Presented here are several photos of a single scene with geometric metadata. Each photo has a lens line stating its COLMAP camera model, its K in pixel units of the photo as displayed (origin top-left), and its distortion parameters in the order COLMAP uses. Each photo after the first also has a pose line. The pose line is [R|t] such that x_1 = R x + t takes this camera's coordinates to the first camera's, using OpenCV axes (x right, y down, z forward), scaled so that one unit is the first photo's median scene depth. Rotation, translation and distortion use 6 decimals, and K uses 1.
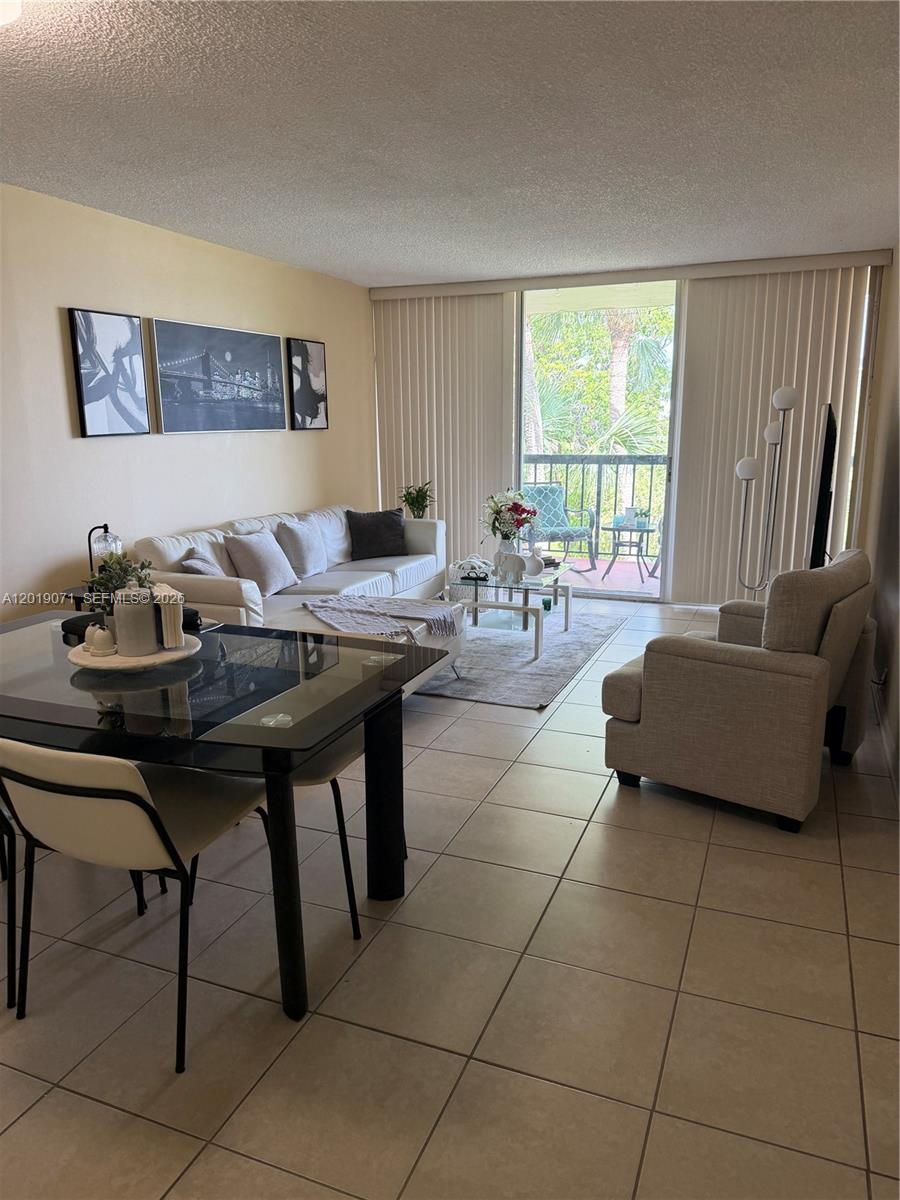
lens RADIAL K [[843.0, 0, 442.5], [0, 843.0, 600.1], [0, 0, 1]] dist [0.163117, -0.315240]
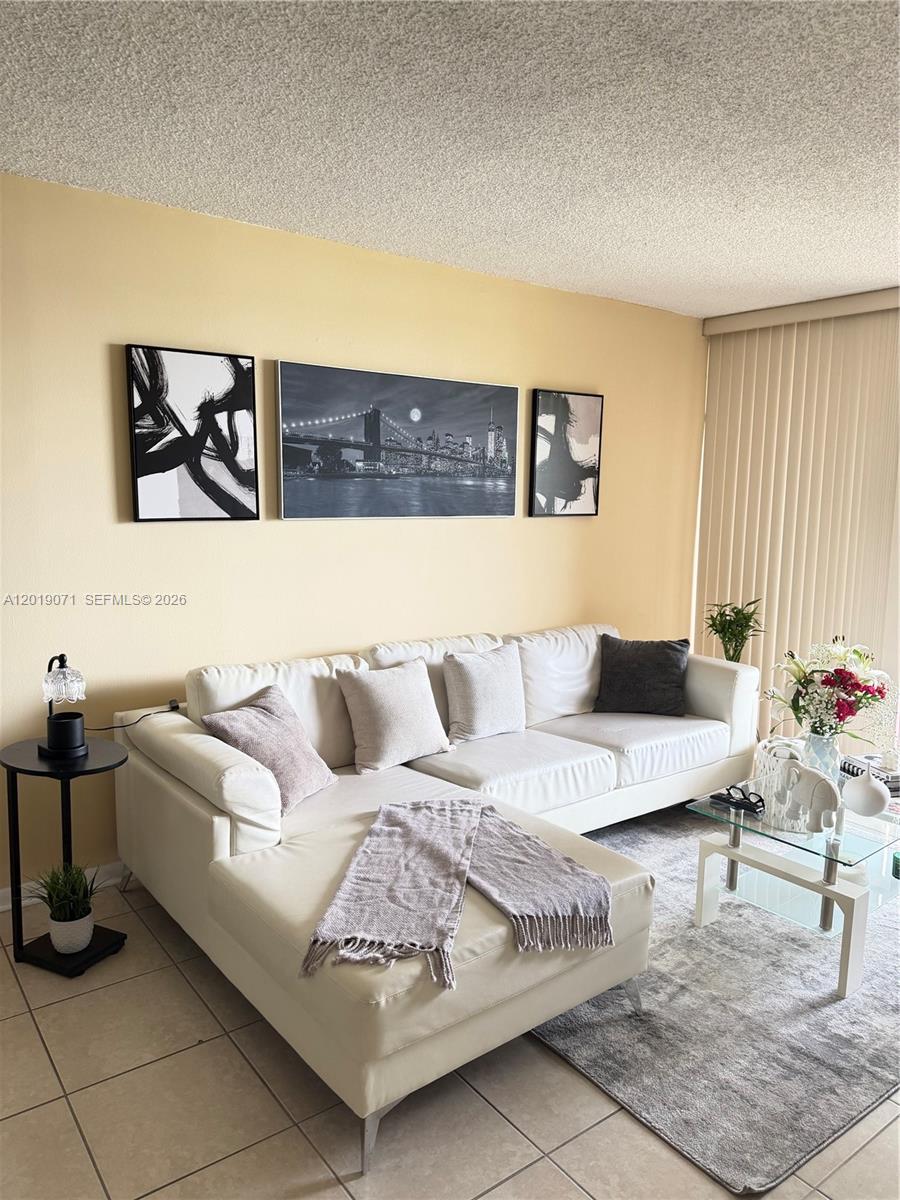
lens RADIAL K [[843.0, 0, 442.5], [0, 843.0, 600.1], [0, 0, 1]] dist [0.163117, -0.315240]
pose [[0.860159, 0.089590, -0.502095, 0.161100], [-0.131812, 0.990055, -0.049155, -0.116511], [0.492698, 0.108463, 0.863414, 0.489039]]
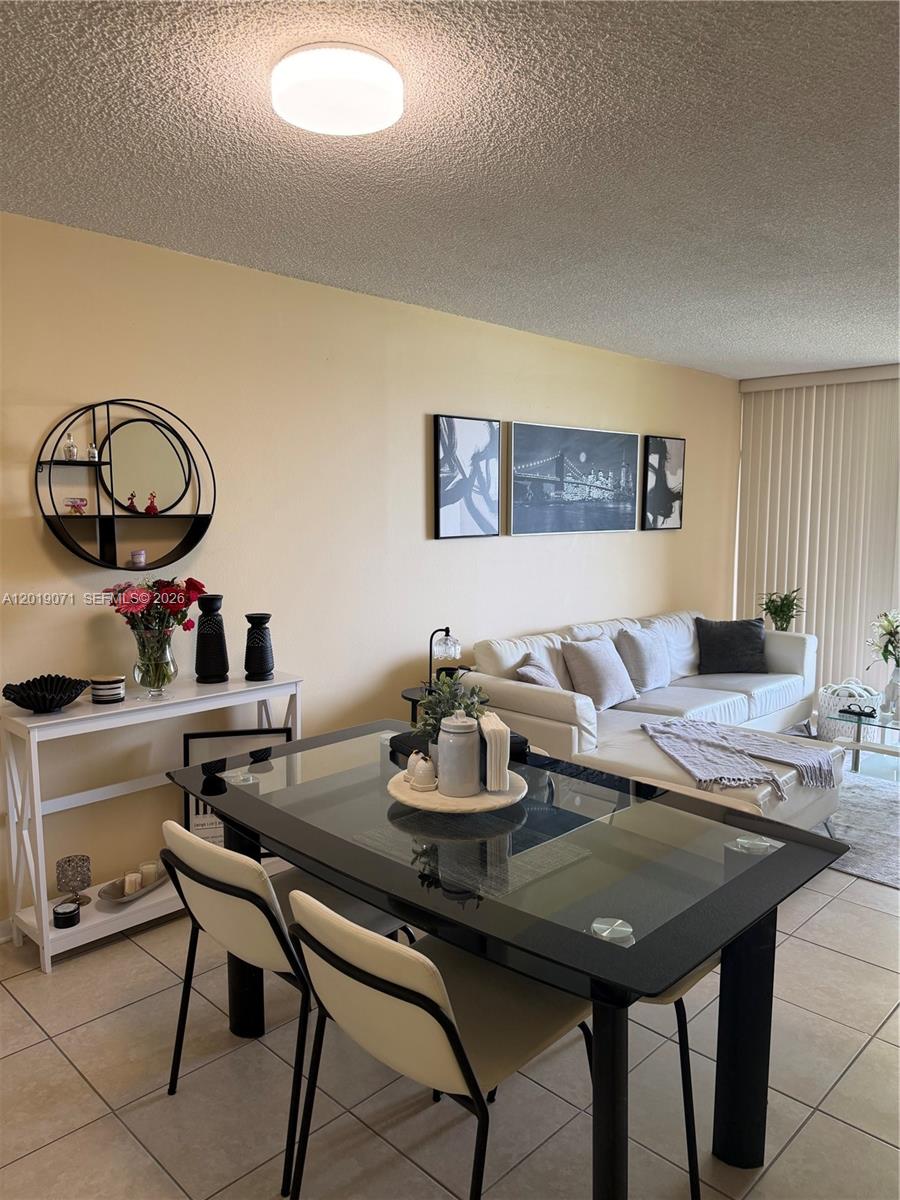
lens RADIAL K [[838.7, 0, 447.4], [0, 838.7, 607.4], [0, 0, 1]] dist [0.159758, -0.272468]
pose [[0.925033, 0.054802, -0.375912, -0.026290], [-0.090636, 0.992801, -0.078299, -0.030643], [0.368915, 0.106500, 0.923341, 0.091275]]
